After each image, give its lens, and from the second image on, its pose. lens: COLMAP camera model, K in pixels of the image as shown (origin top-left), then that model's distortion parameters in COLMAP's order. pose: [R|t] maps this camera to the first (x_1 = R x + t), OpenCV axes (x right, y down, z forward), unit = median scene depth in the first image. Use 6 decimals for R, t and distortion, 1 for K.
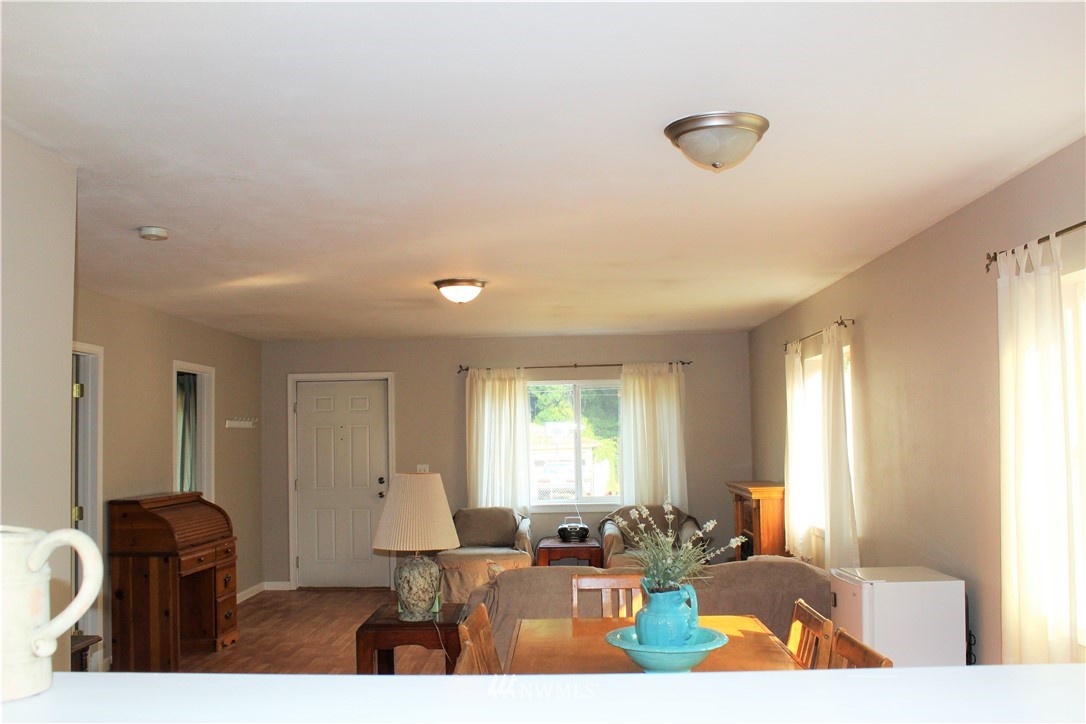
lens RADIAL K [[974.3, 0, 543.0], [0, 974.3, 362.0], [0, 0, 1]] dist [-0.166038, 0.193116]
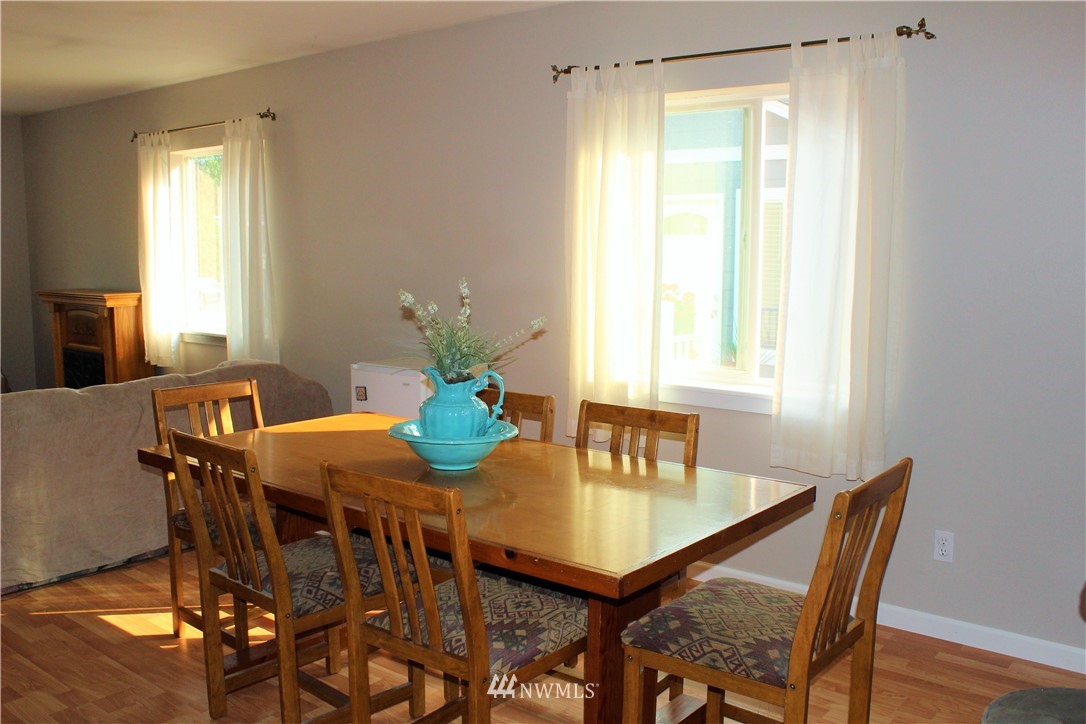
lens RADIAL K [[974.3, 0, 543.0], [0, 974.3, 362.0], [0, 0, 1]] dist [-0.166038, 0.193116]
pose [[0.613423, -0.082259, 0.785459, -0.181630], [-0.070093, 0.984965, 0.157894, 0.020280], [-0.786638, -0.151911, 0.598434, 0.119802]]
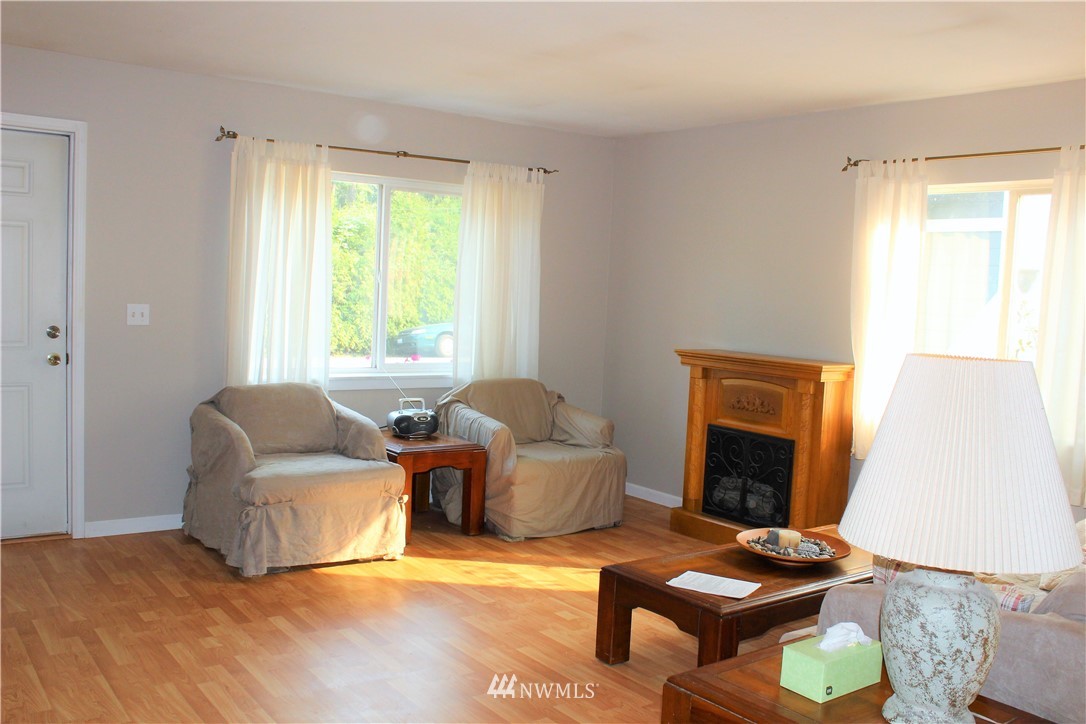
lens RADIAL K [[974.3, 0, 543.0], [0, 974.3, 362.0], [0, 0, 1]] dist [-0.166038, 0.193116]
pose [[0.785255, 0.004501, 0.619156, -0.288492], [-0.104920, 0.986480, 0.125895, 0.050031], [-0.610218, -0.163822, 0.775111, 0.471293]]
